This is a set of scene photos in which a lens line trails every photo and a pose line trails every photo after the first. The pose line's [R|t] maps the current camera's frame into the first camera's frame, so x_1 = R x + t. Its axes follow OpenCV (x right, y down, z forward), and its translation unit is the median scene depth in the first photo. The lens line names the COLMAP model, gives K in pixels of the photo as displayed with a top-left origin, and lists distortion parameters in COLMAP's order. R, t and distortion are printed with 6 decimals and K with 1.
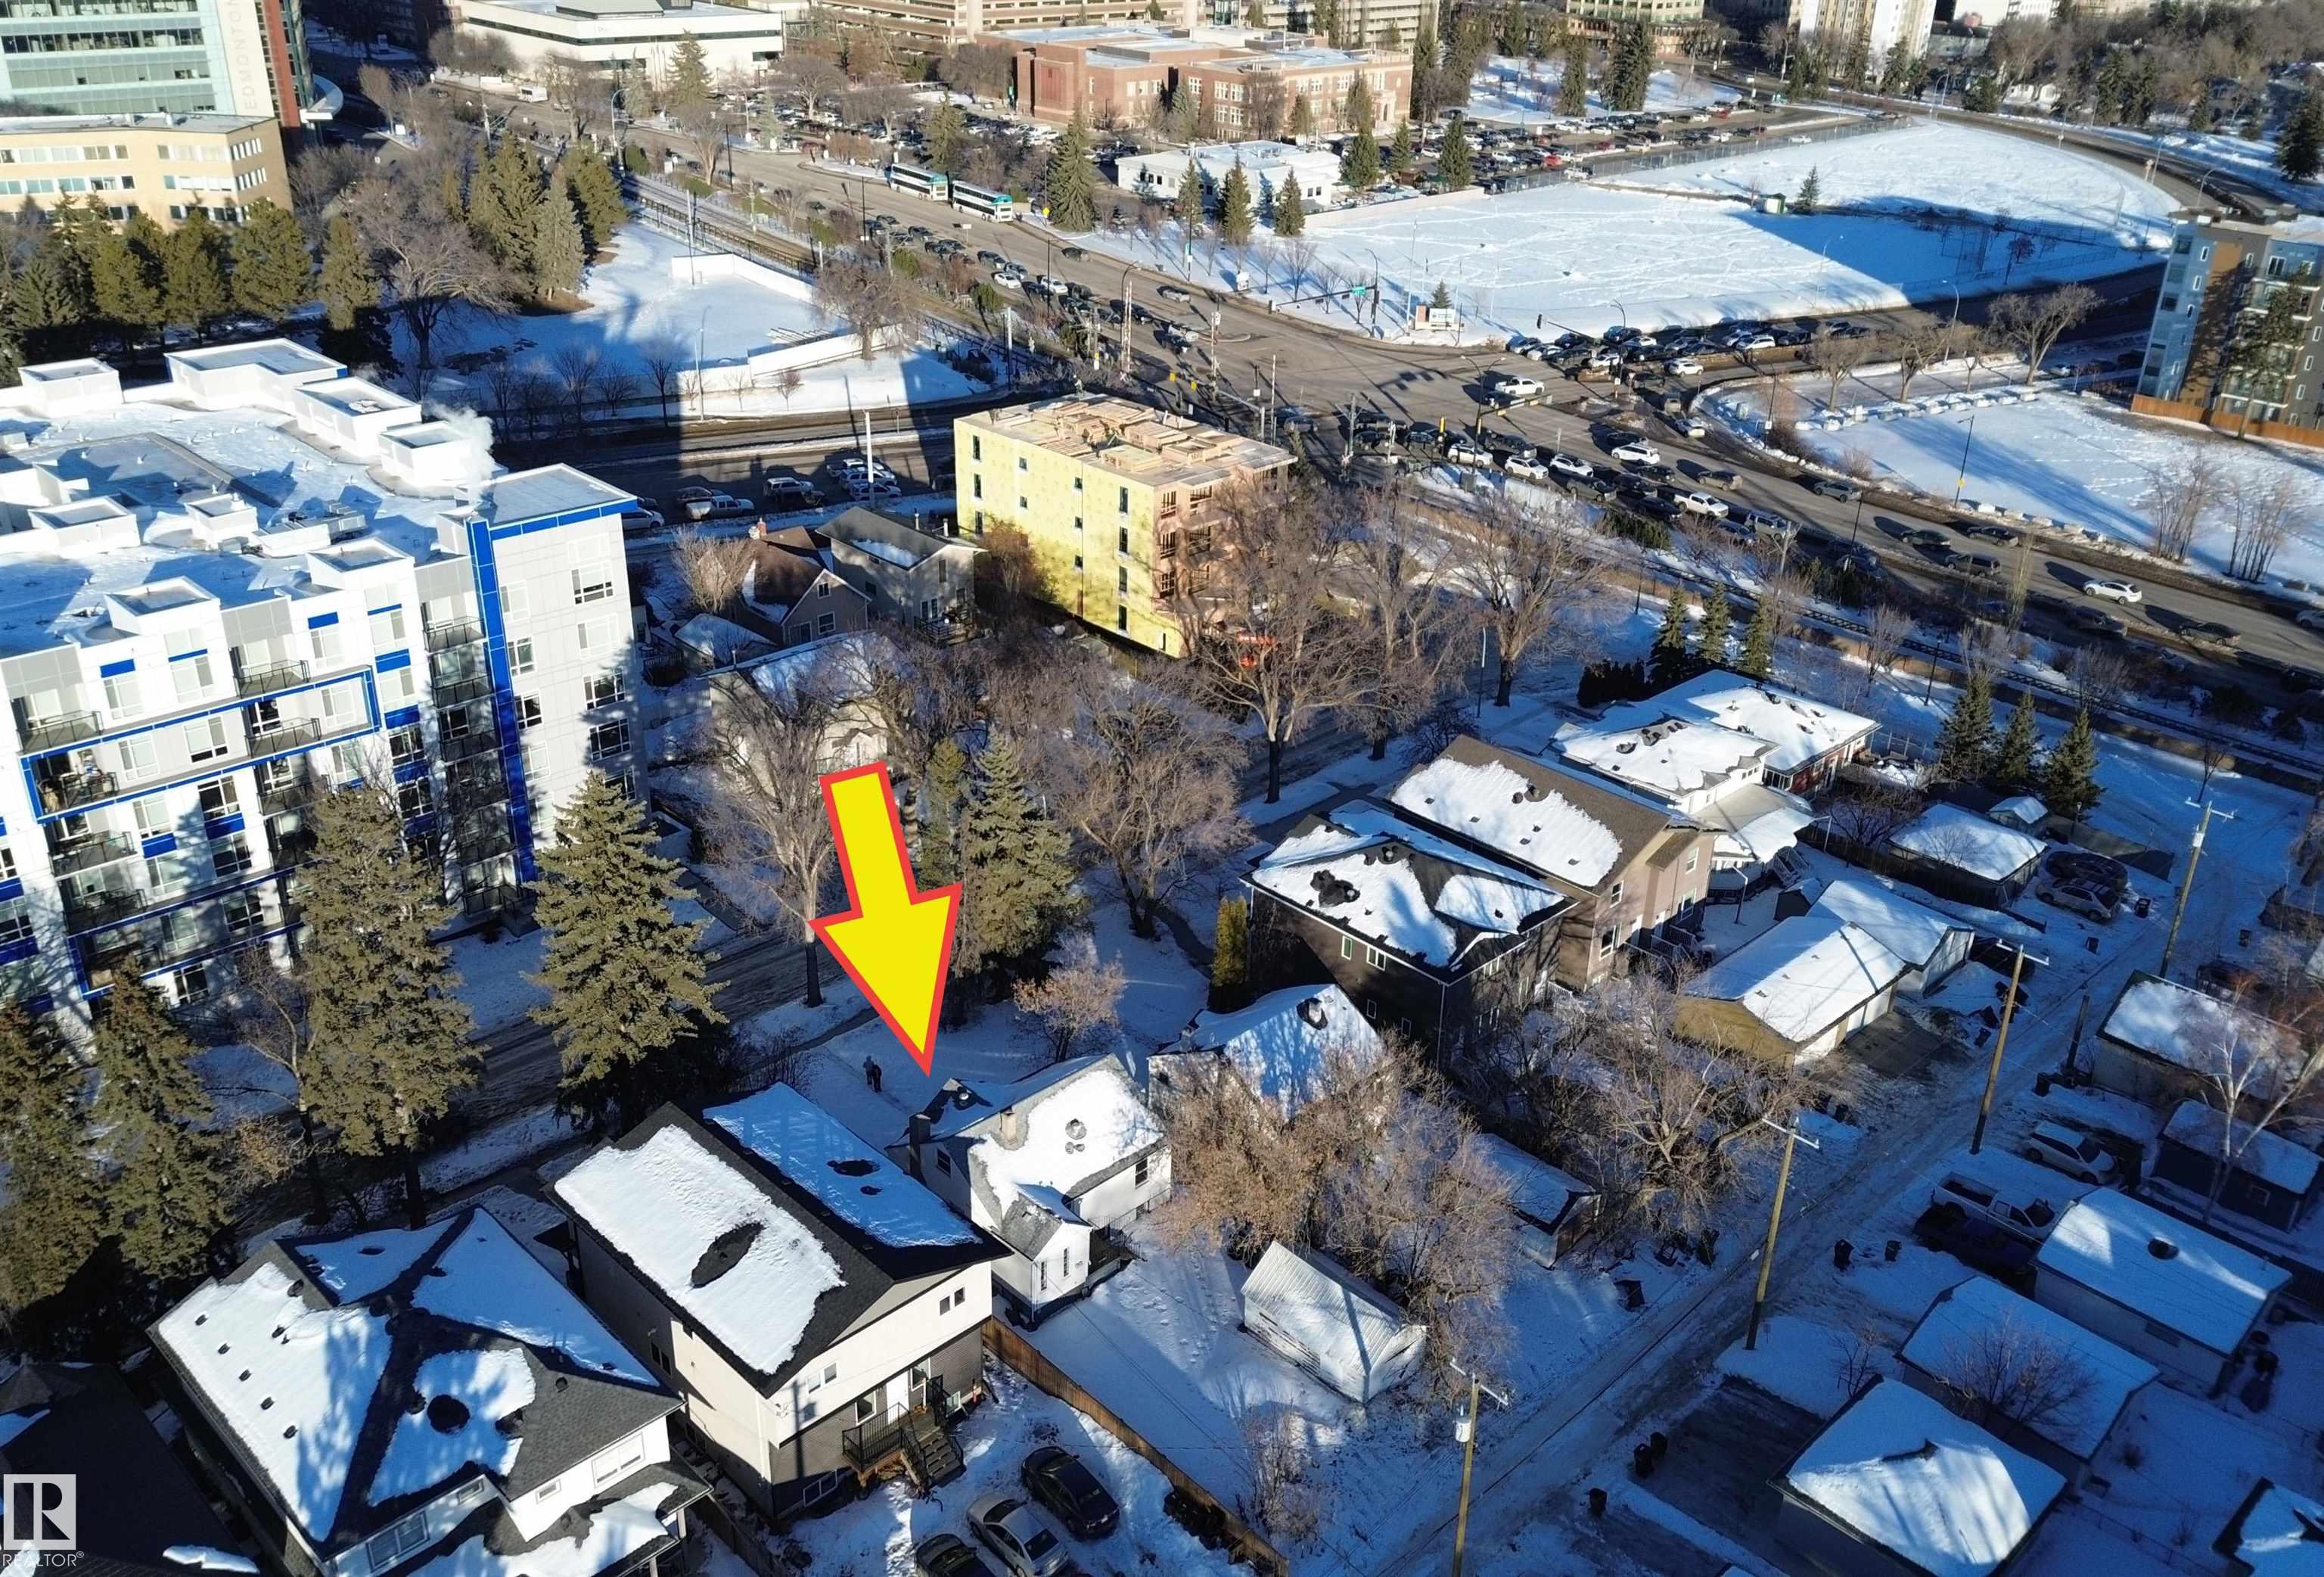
lens RADIAL K [[1988.5, 0, 1254.9], [0, 1988.5, 766.1], [0, 0, 1]] dist [0.079597, -0.080431]
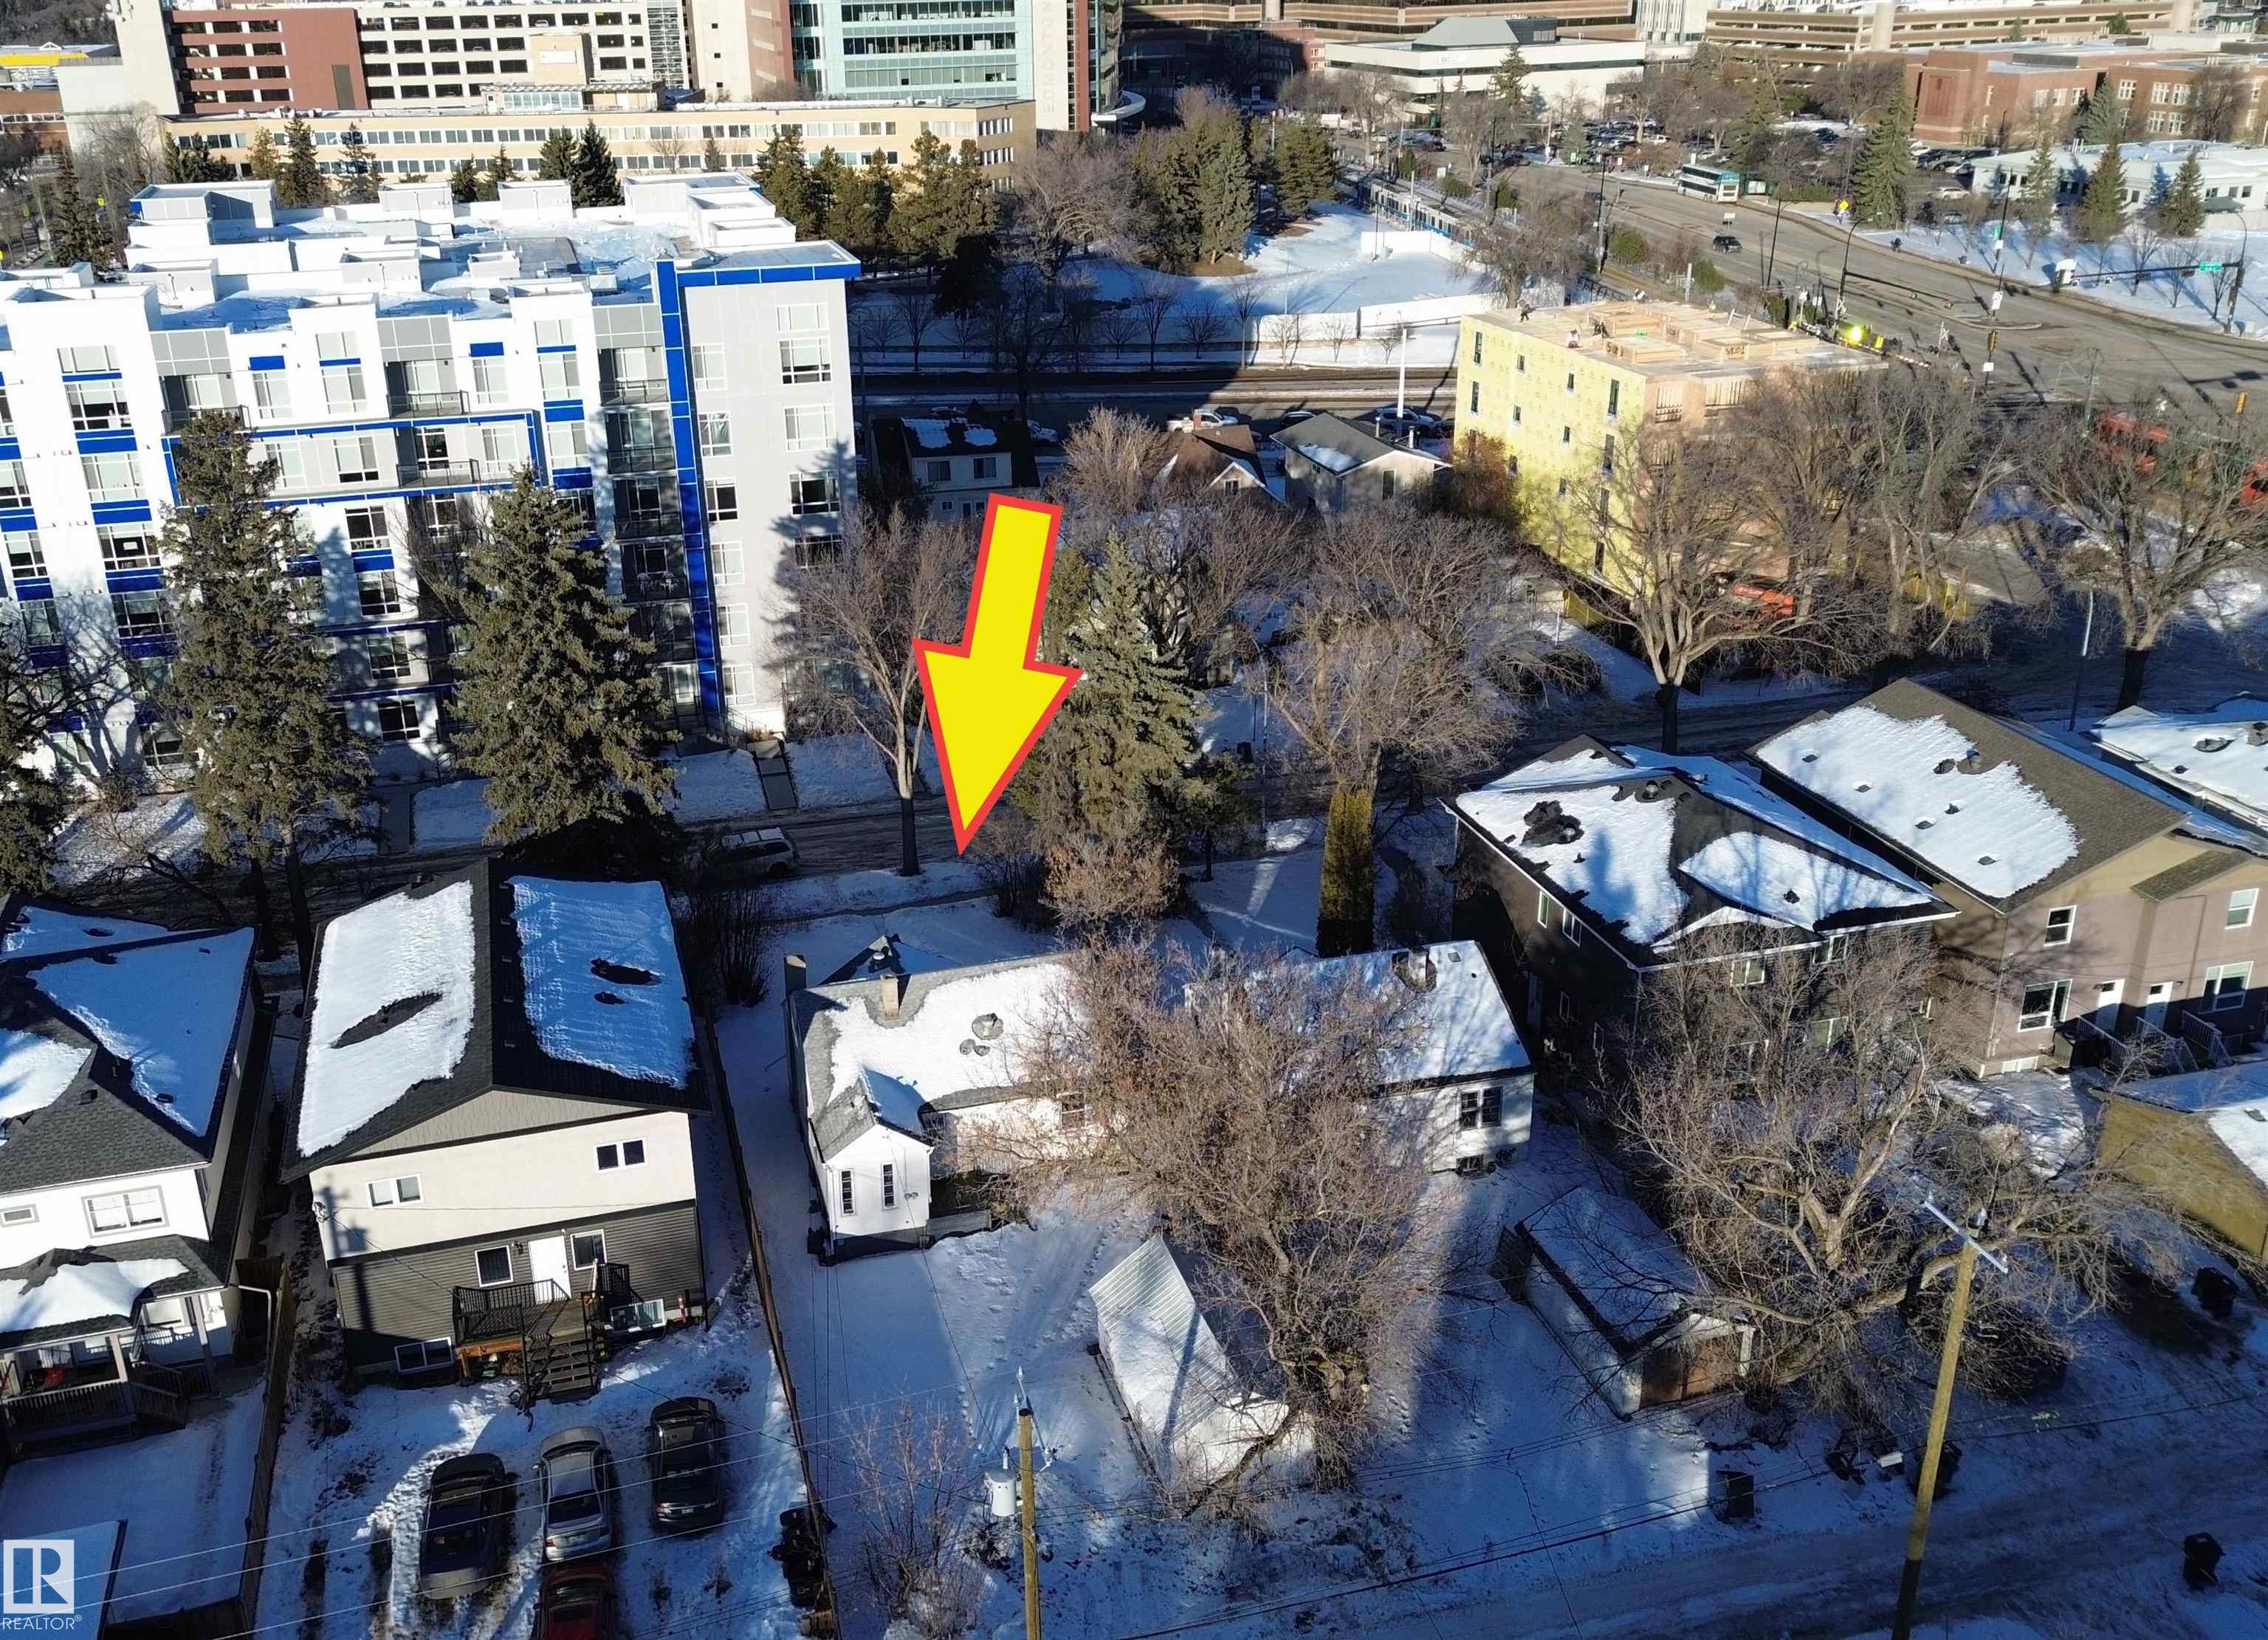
lens RADIAL K [[2051.7, 0, 1047.1], [0, 2051.7, 830.1], [0, 0, 1]] dist [0.082172, -0.099183]
pose [[0.850663, 0.150384, -0.503743, 0.138879], [-0.172363, 0.985029, 0.002997, 0.051311], [0.496652, 0.084277, 0.863849, 0.178205]]
